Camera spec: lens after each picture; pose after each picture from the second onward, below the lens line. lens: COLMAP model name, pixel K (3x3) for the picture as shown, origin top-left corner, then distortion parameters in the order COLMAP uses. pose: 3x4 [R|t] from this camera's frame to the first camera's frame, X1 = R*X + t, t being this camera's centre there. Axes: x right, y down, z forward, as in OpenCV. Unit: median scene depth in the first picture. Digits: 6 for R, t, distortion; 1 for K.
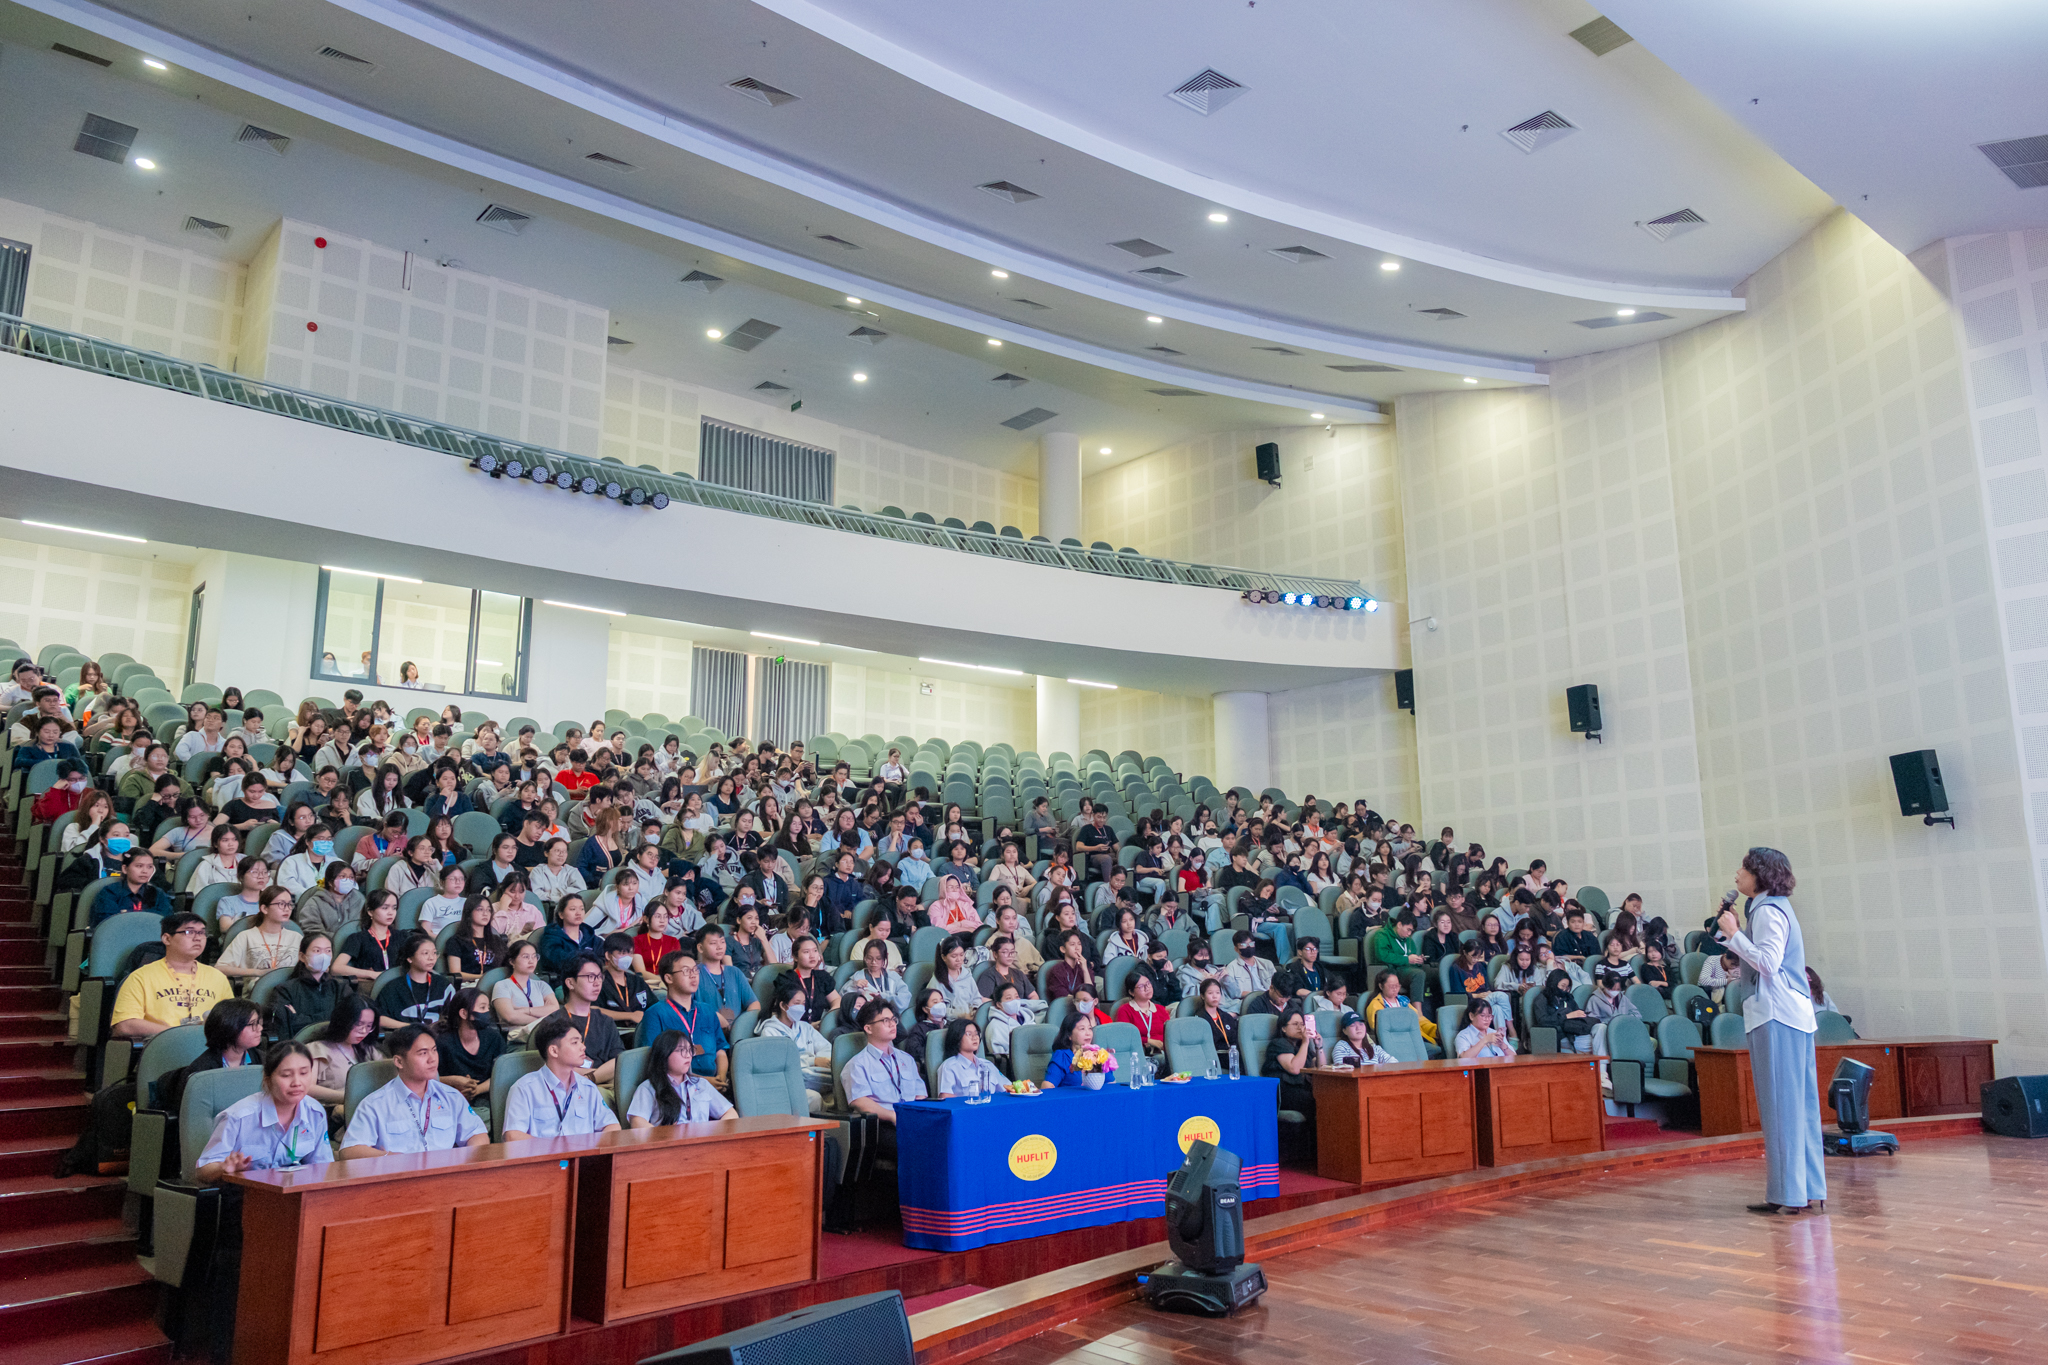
lens RADIAL K [[1347.6, 0, 1028.2], [0, 1347.6, 679.8], [0, 0, 1]] dist [-0.014049, 0.000189]
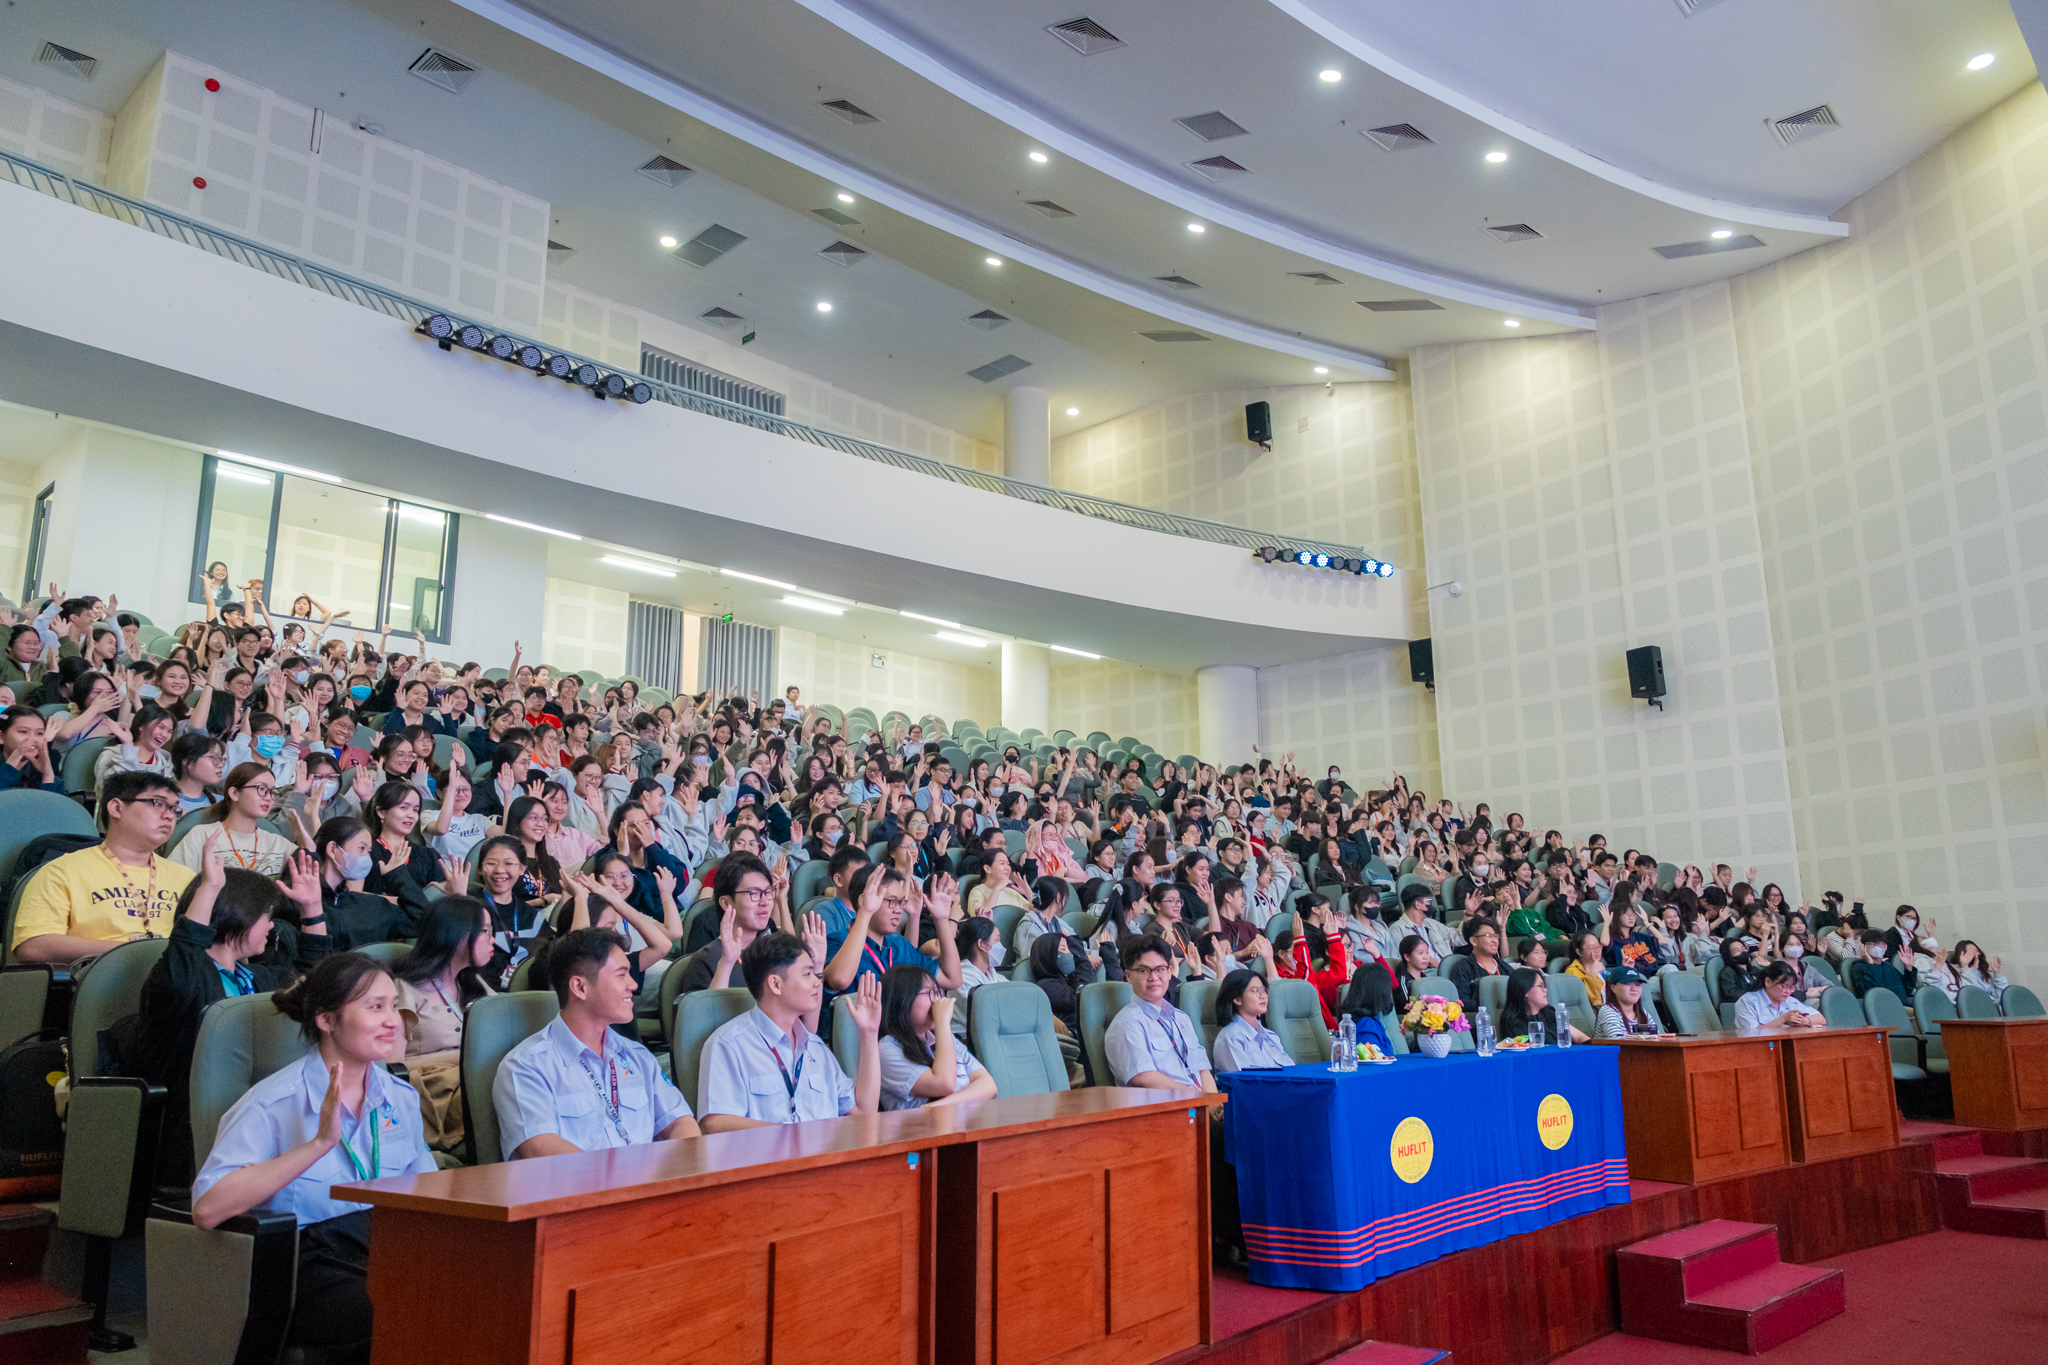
lens RADIAL K [[1347.6, 0, 1028.4], [0, 1347.6, 679.4], [0, 0, 1]] dist [-0.014049, 0.000189]
pose [[0.994293, 0.019442, 0.104898, -0.101431], [-0.017735, 0.999695, -0.017181, 0.047807], [-0.105200, 0.015223, 0.994335, 0.122833]]
